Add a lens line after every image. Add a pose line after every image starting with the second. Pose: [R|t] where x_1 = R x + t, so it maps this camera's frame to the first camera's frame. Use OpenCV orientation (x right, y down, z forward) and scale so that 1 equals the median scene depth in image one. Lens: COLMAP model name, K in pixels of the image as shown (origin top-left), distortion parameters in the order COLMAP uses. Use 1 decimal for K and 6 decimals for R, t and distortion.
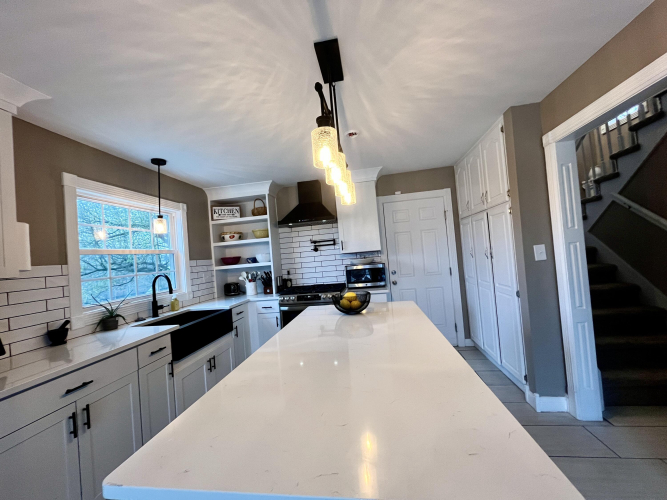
lens RADIAL K [[269.8, 0, 332.1], [0, 269.8, 249.9], [0, 0, 1]] dist [-0.004380, -0.000393]
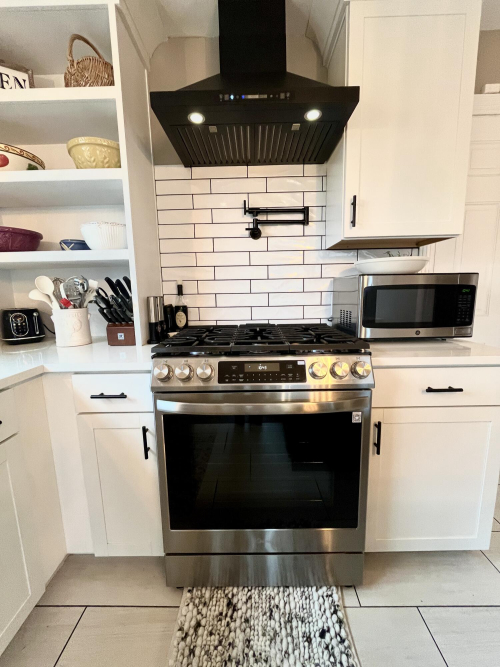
lens RADIAL K [[269.8, 0, 251.0], [0, 269.8, 331.4], [0, 0, 1]] dist [-0.004380, -0.000393]
pose [[0.988334, 0.043442, 0.145977, -0.118704], [-0.067019, 0.984724, 0.160707, 0.076431], [-0.136766, -0.168615, 0.976148, 0.618712]]
